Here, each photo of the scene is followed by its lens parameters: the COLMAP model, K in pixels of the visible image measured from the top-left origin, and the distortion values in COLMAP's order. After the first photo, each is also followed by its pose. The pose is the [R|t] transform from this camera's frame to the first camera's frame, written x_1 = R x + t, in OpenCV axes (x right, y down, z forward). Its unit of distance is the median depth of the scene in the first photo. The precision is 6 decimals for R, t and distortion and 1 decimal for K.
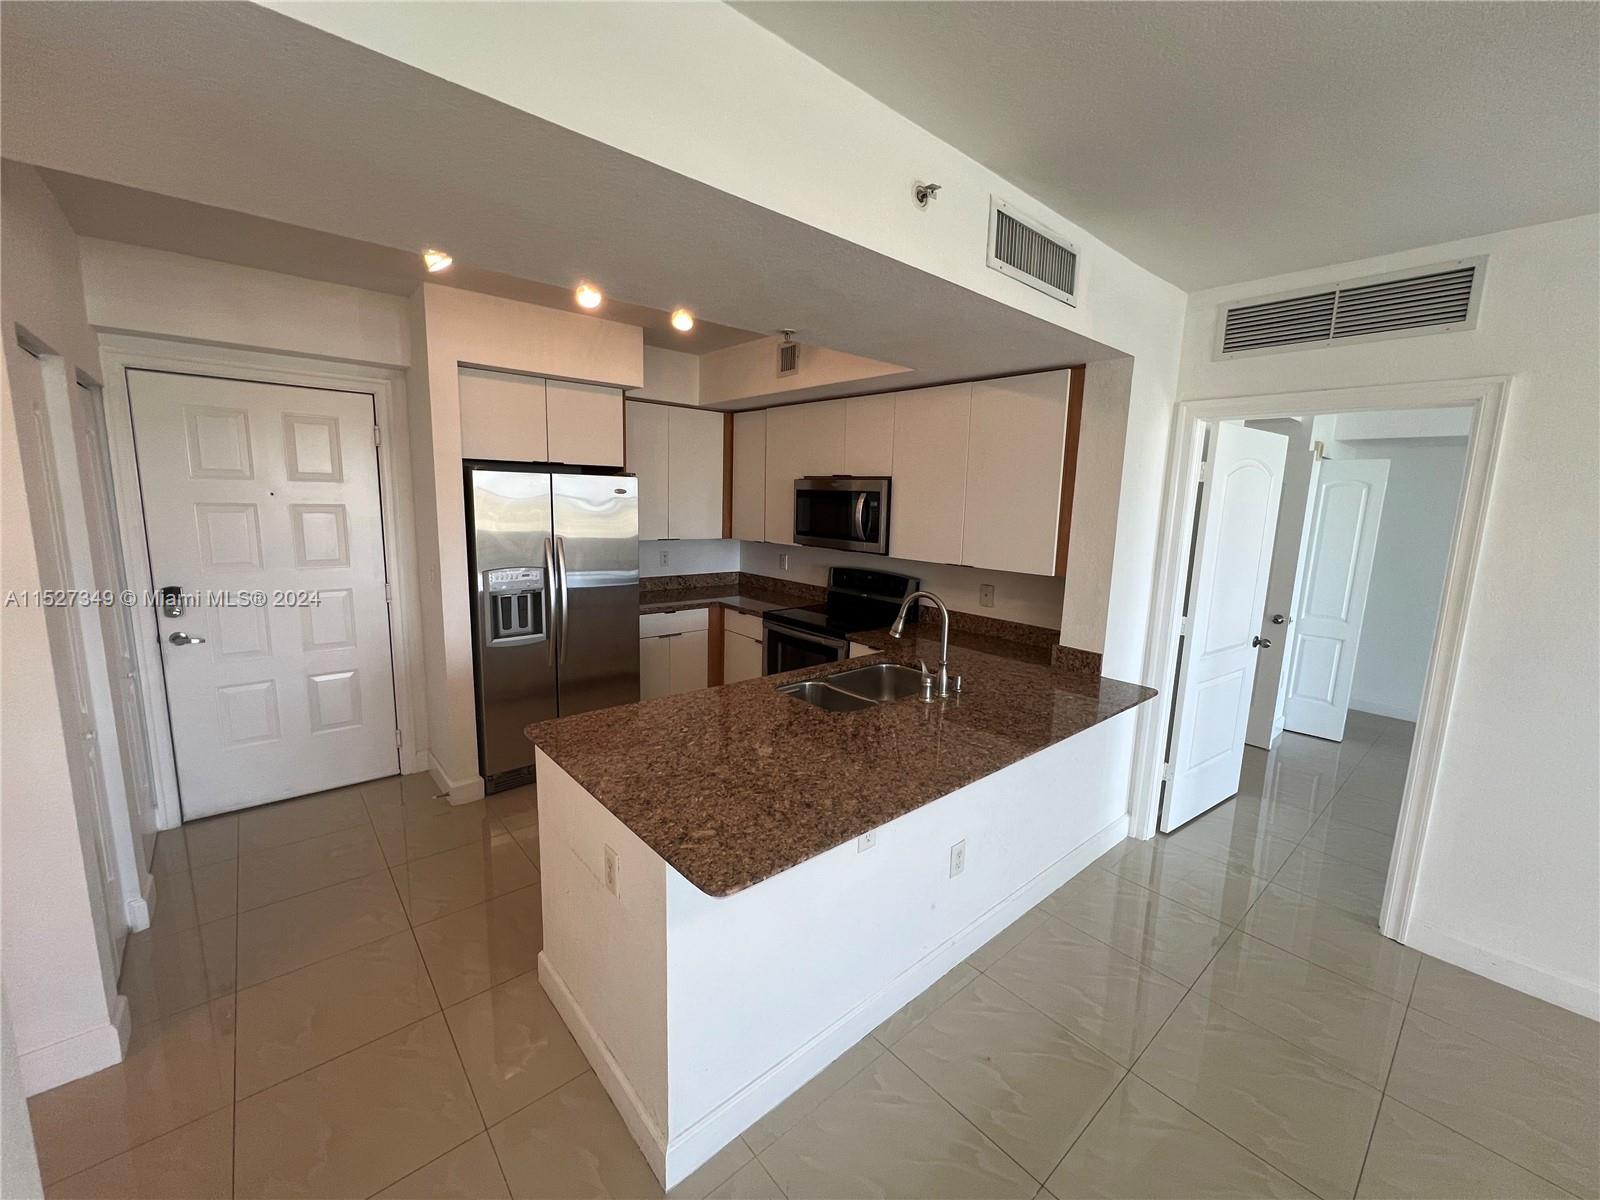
lens RADIAL K [[638.2, 0, 796.7], [0, 638.2, 596.8], [0, 0, 1]] dist [-0.002455, 0.000104]
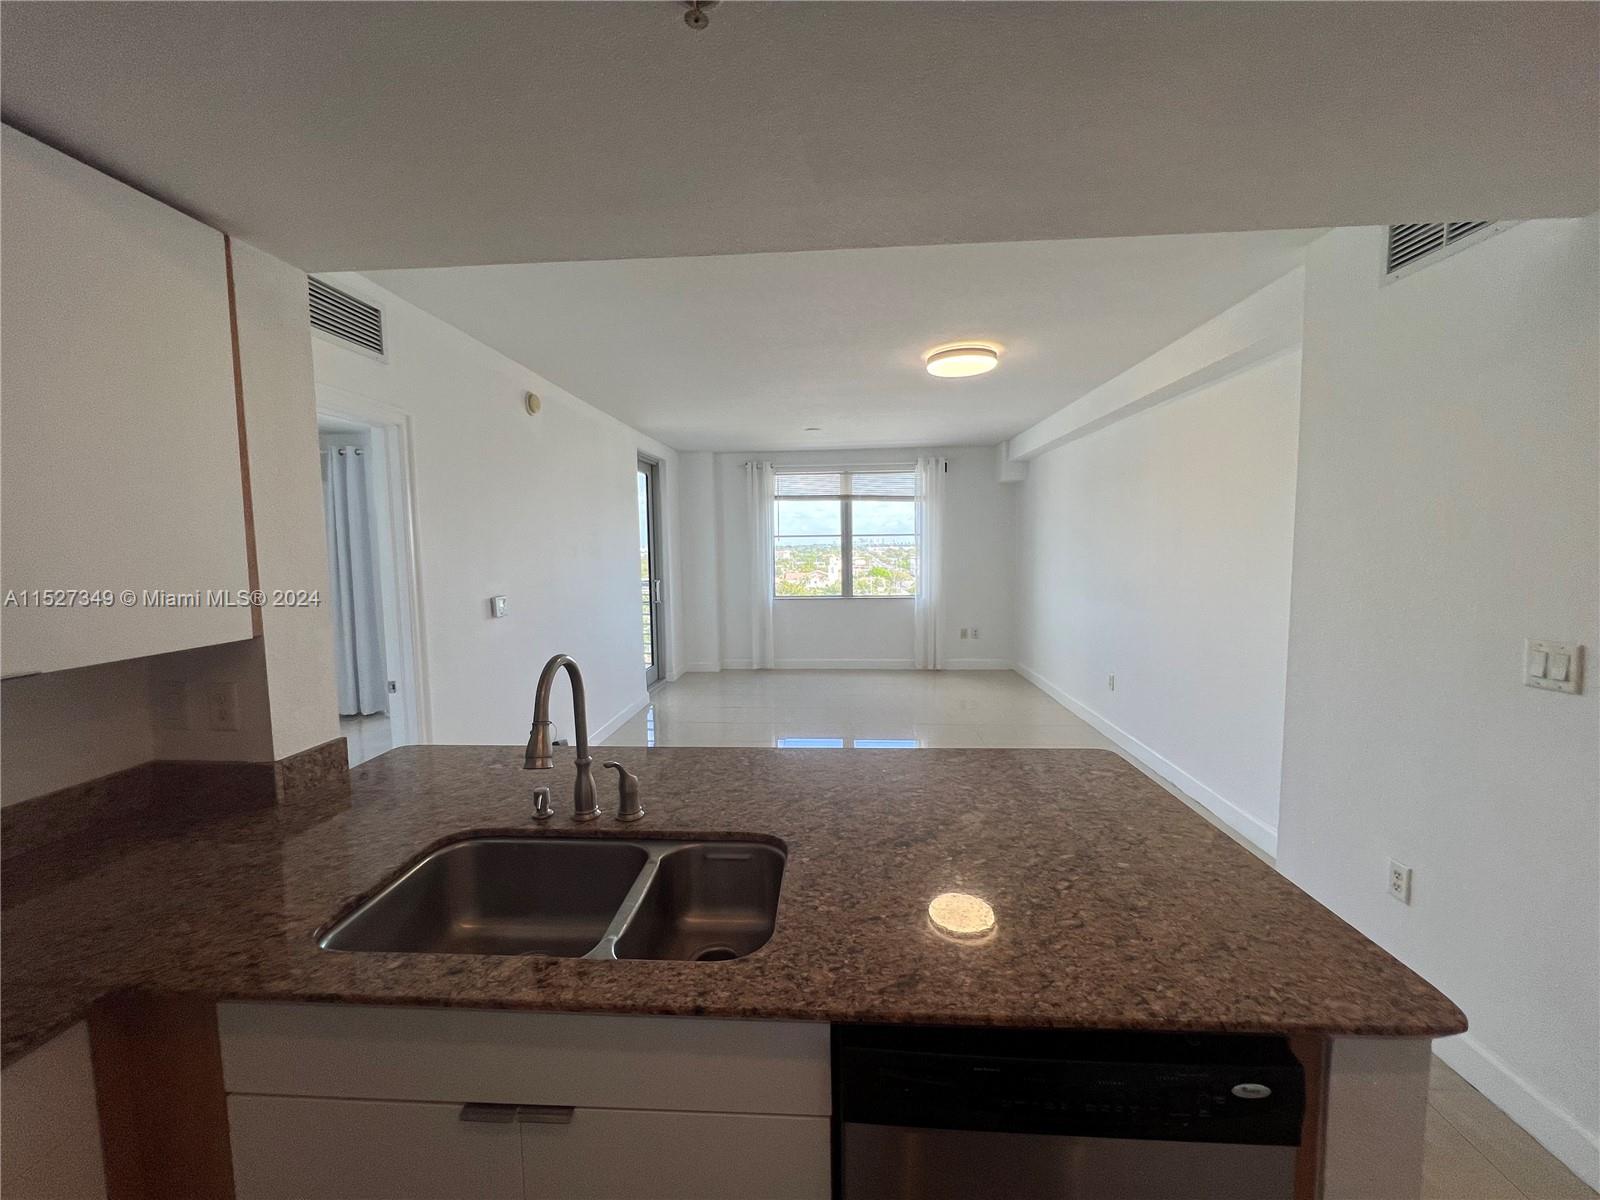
lens RADIAL K [[638.2, 0, 796.7], [0, 638.2, 596.8], [0, 0, 1]] dist [-0.002455, 0.000104]
pose [[-0.713210, -0.073461, 0.697091, -0.262760], [0.106101, 0.971720, 0.210957, -0.125243], [-0.692874, 0.224419, -0.685246, 1.029792]]
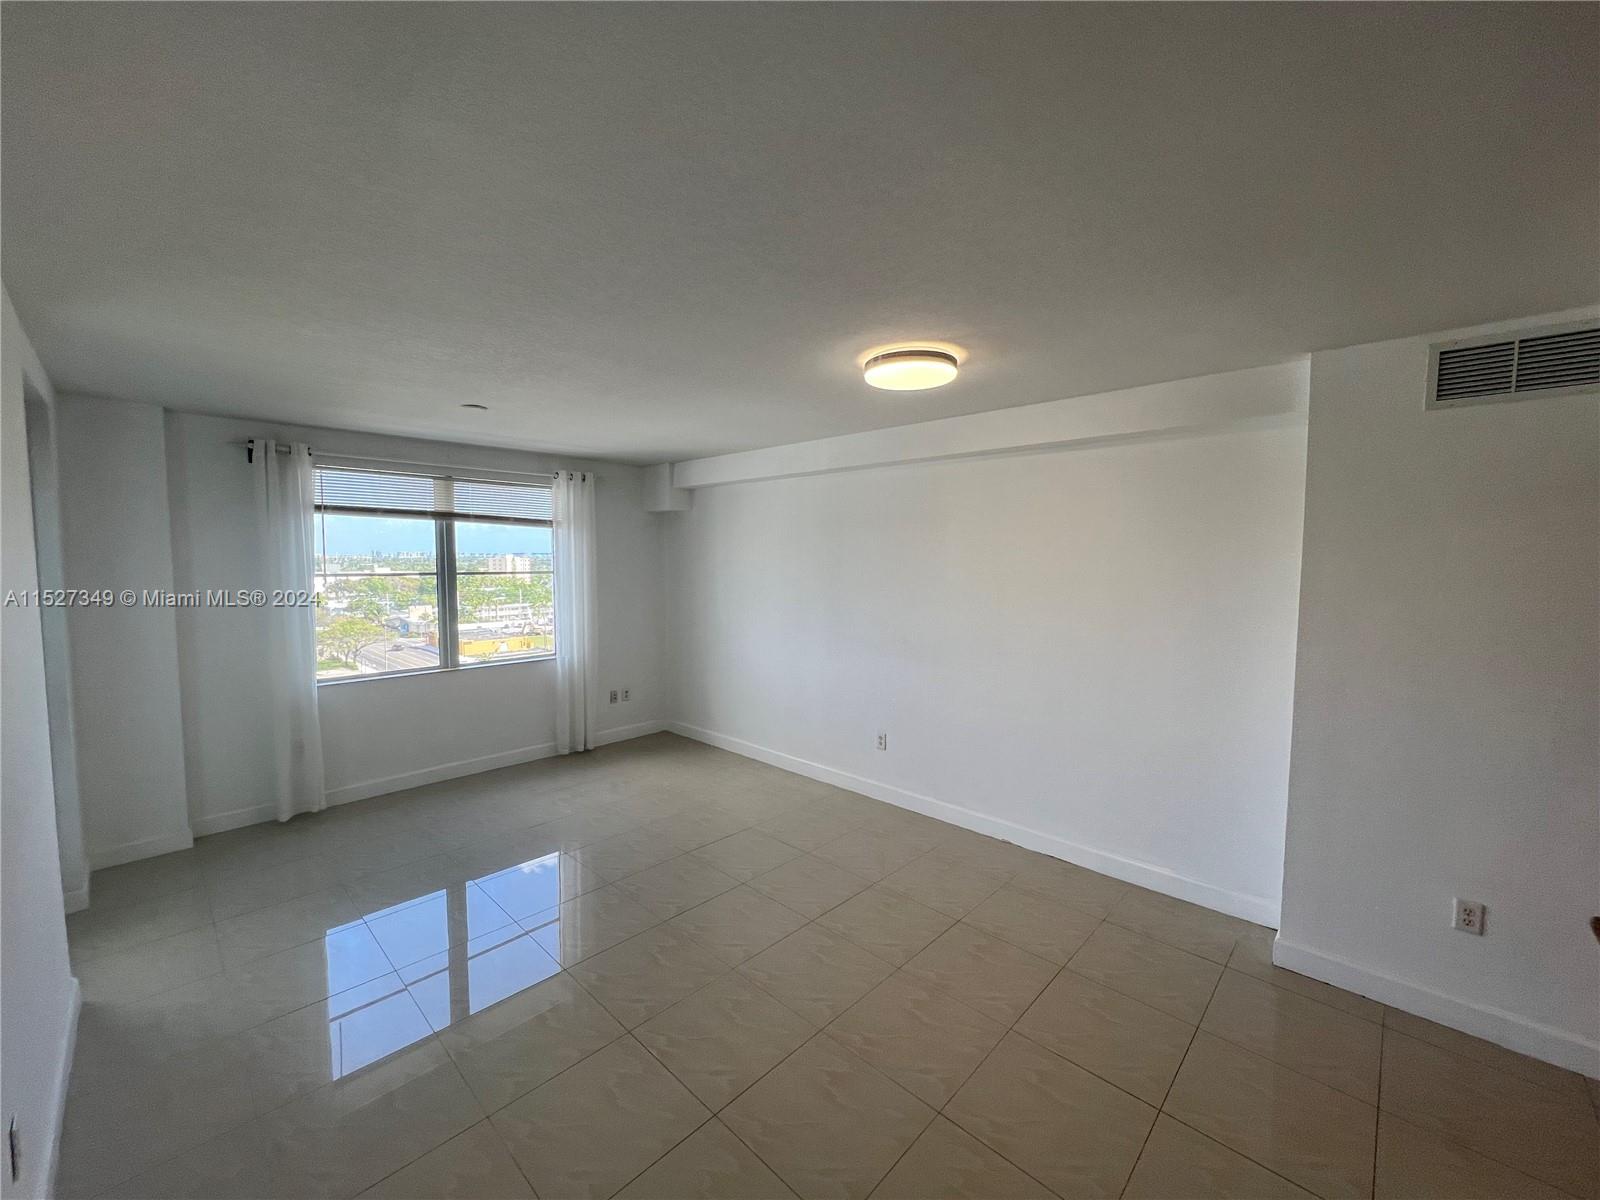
lens RADIAL K [[638.2, 0, 796.7], [0, 638.2, 596.8], [0, 0, 1]] dist [-0.002455, 0.000104]
pose [[-0.995033, -0.024204, -0.096554, 0.656167], [-0.044678, 0.975389, 0.215919, -0.146246], [0.088951, 0.219161, -0.971626, 0.800388]]
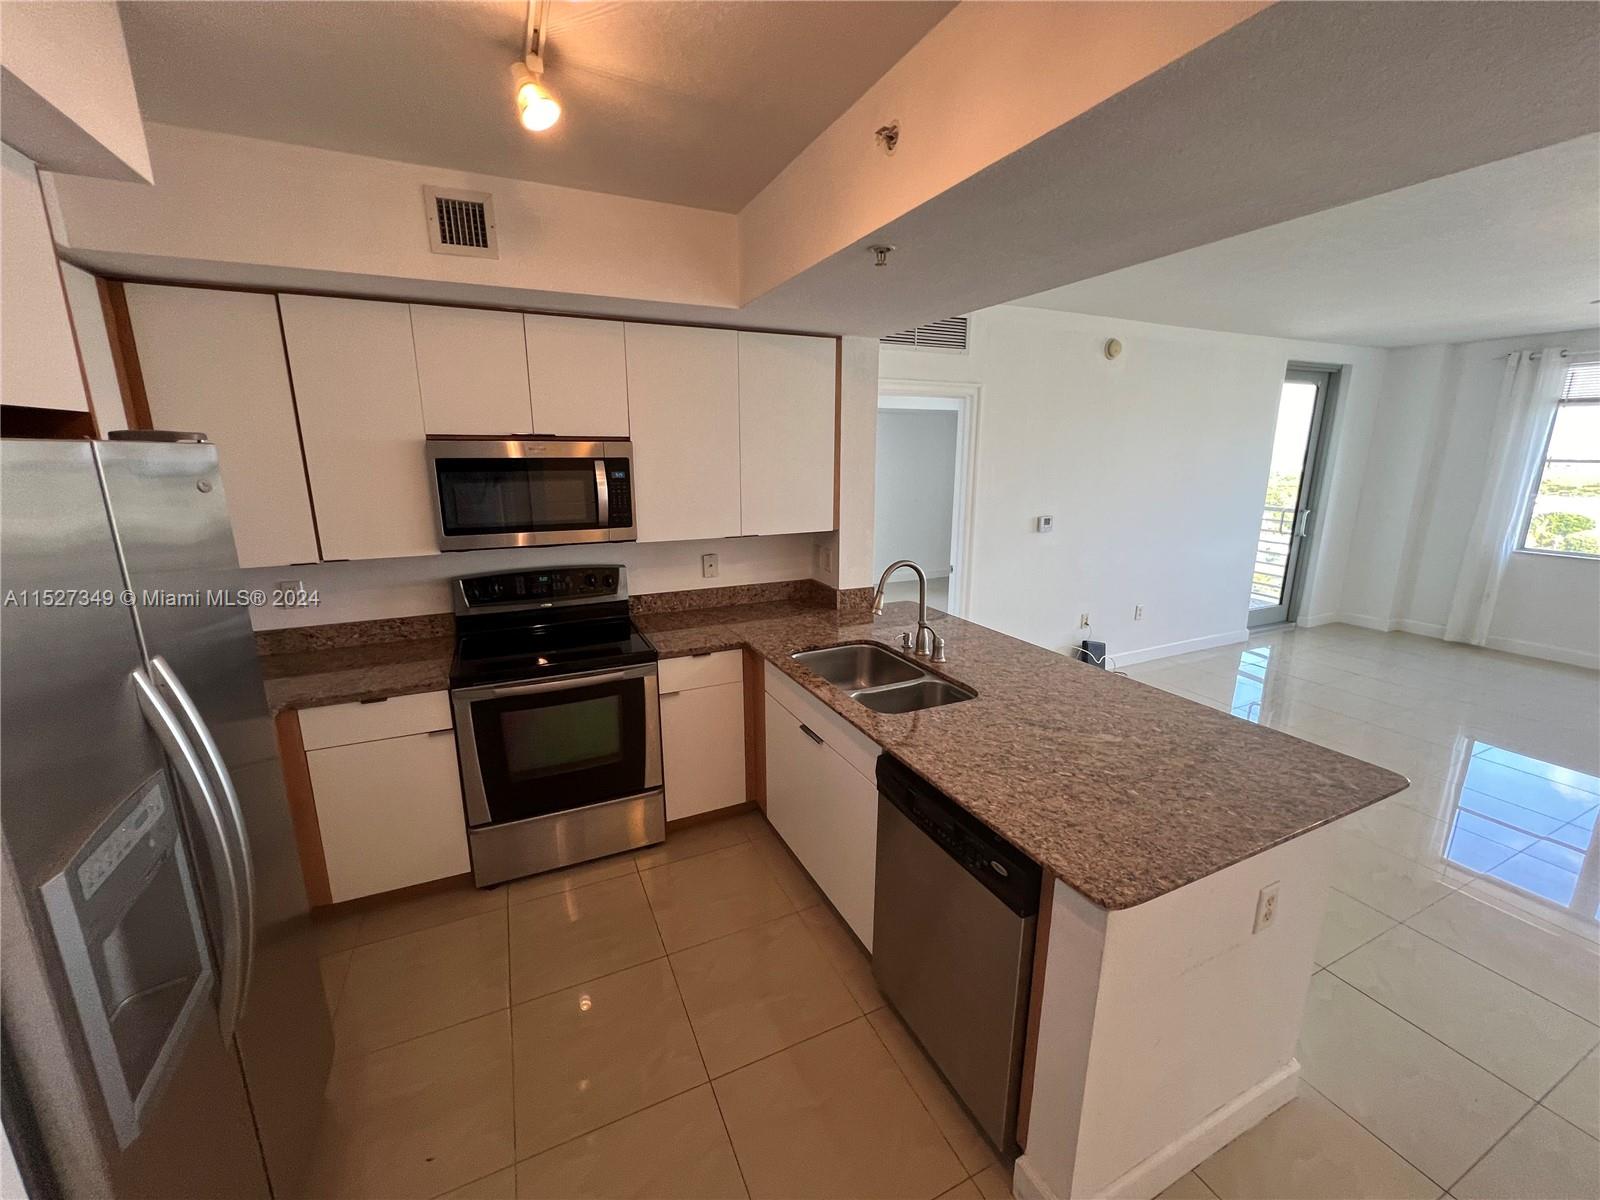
lens RADIAL K [[638.2, 0, 796.7], [0, 638.2, 596.8], [0, 0, 1]] dist [-0.002455, 0.000104]
pose [[0.269326, -0.242973, 0.931895, -0.664328], [0.160592, 0.965433, 0.205305, -0.156465], [-0.949565, 0.094361, 0.299036, 0.732436]]
